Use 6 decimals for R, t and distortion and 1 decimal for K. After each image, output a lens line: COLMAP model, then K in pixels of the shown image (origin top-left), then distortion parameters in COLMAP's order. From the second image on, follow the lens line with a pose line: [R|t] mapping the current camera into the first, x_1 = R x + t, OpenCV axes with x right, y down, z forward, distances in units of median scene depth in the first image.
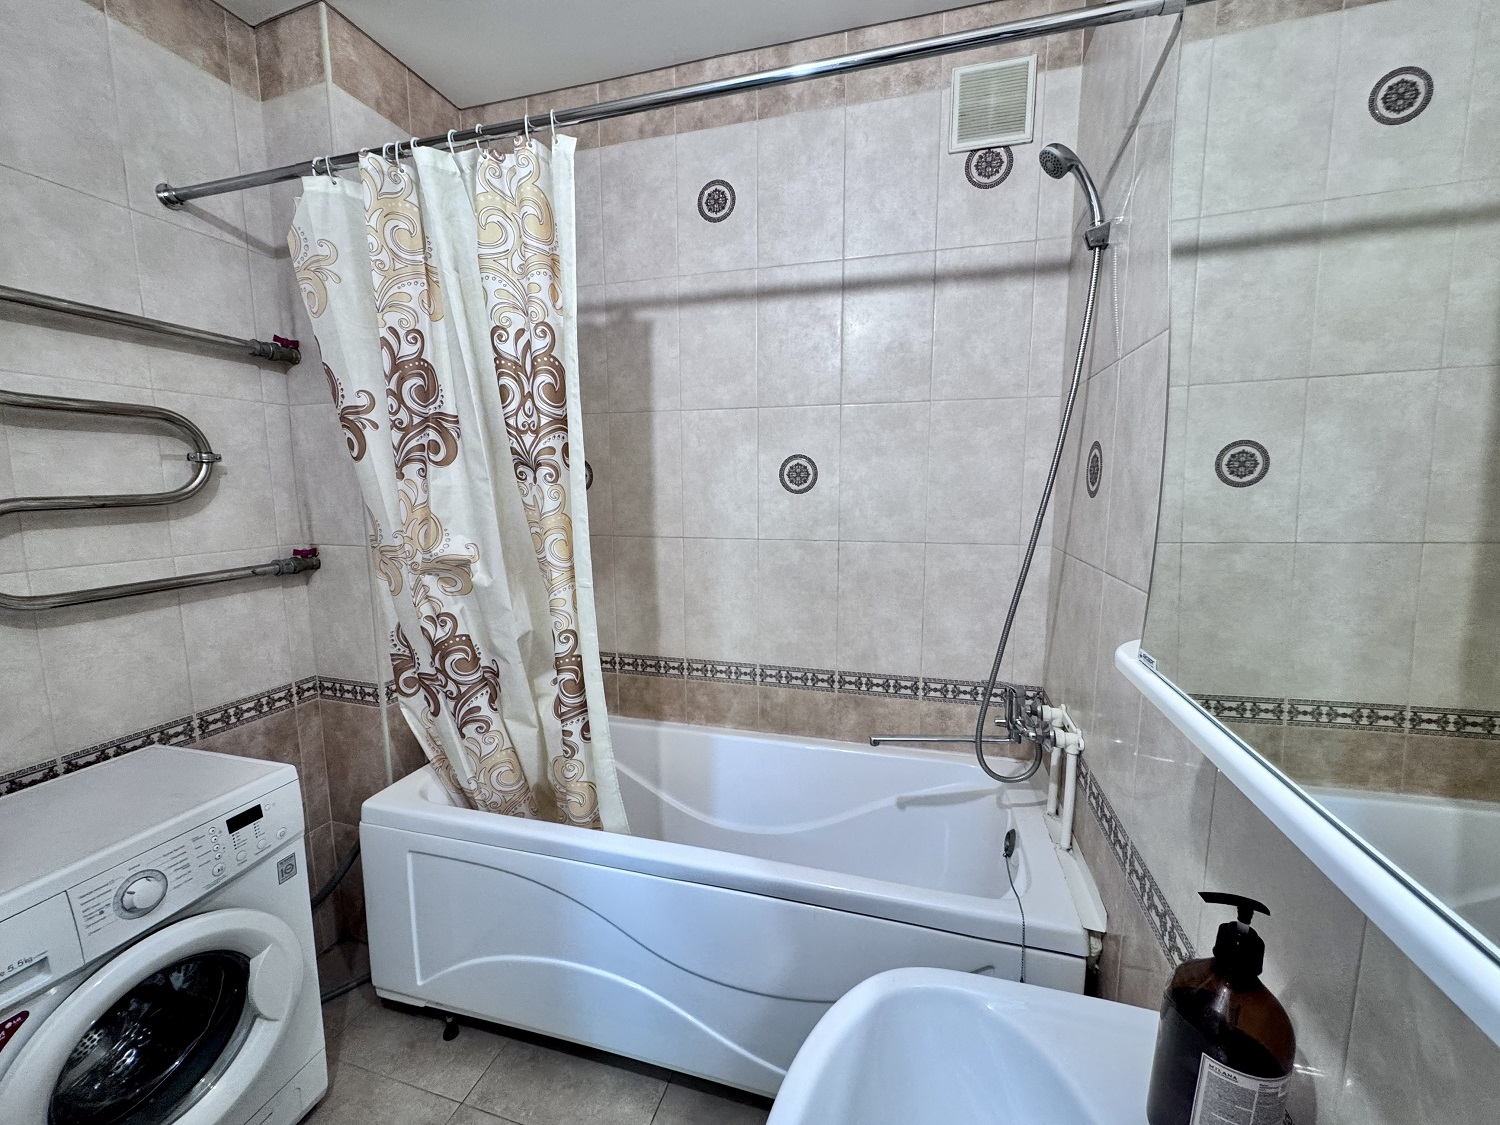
lens RADIAL K [[598.7, 0, 746.7], [0, 598.7, 560.5], [0, 0, 1]] dist [-0.000111, 0.000373]
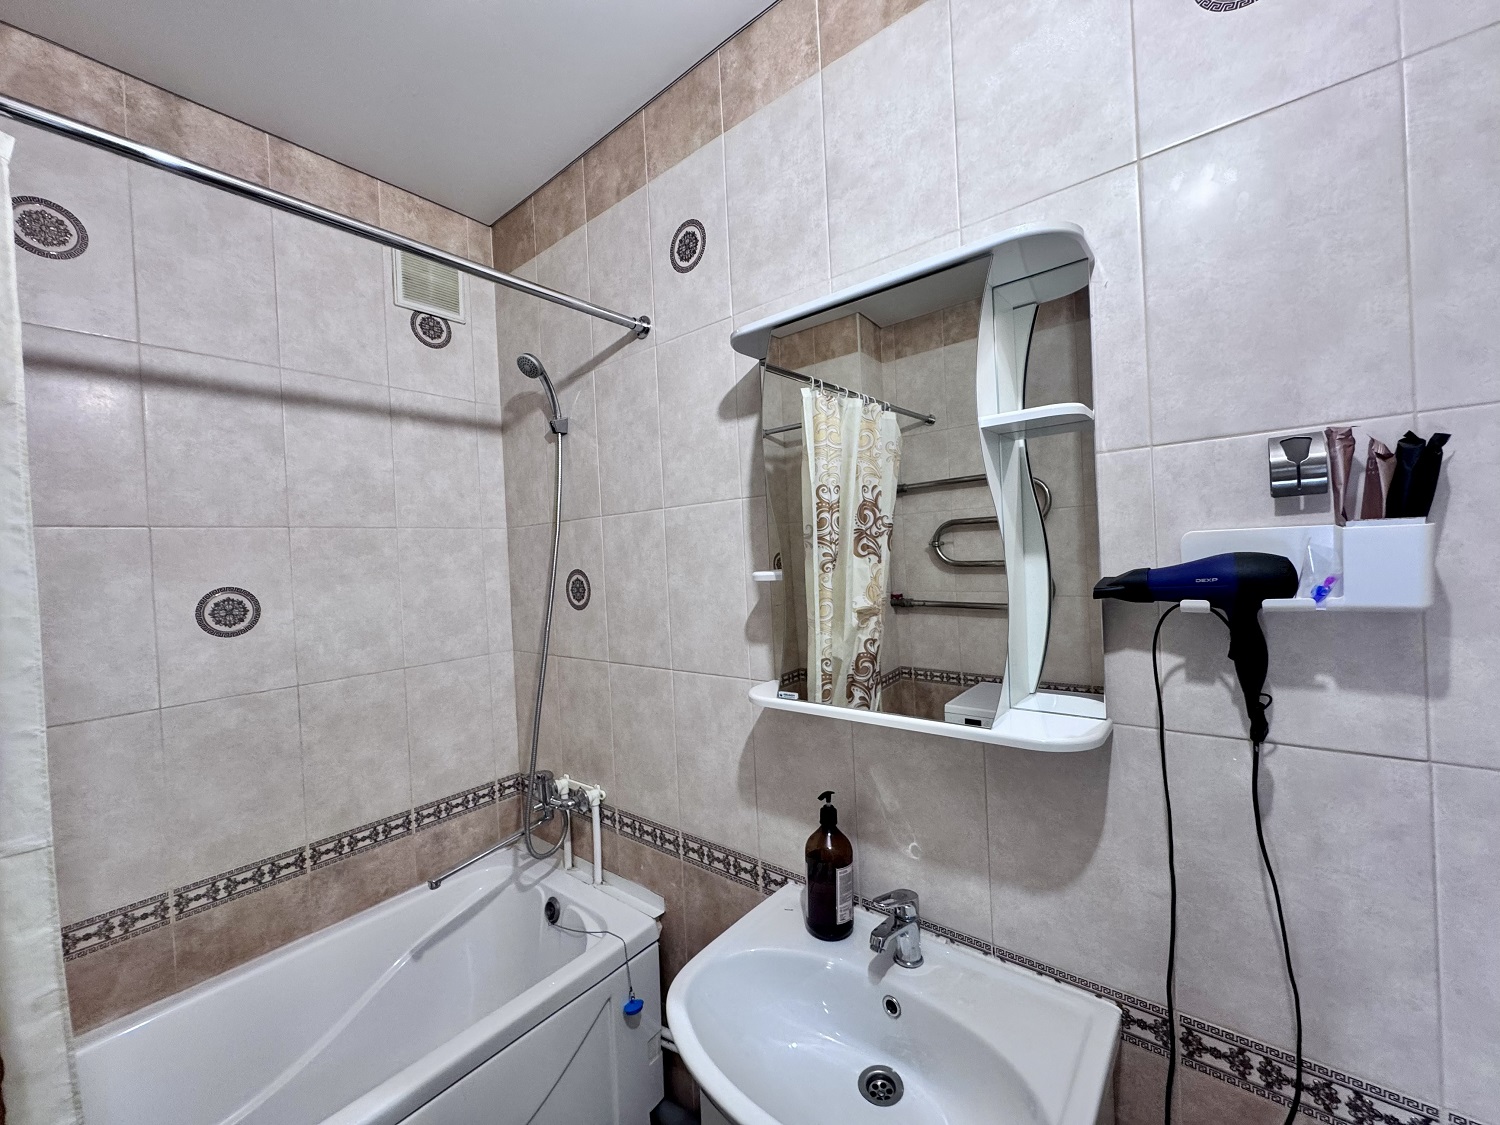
lens RADIAL K [[598.7, 0, 746.7], [0, 598.7, 560.5], [0, 0, 1]] dist [-0.000111, 0.000373]
pose [[0.393327, -0.023295, 0.919103, -0.380772], [0.165546, 0.985134, -0.045877, -0.065768], [-0.904372, 0.170199, 0.391337, 0.076361]]
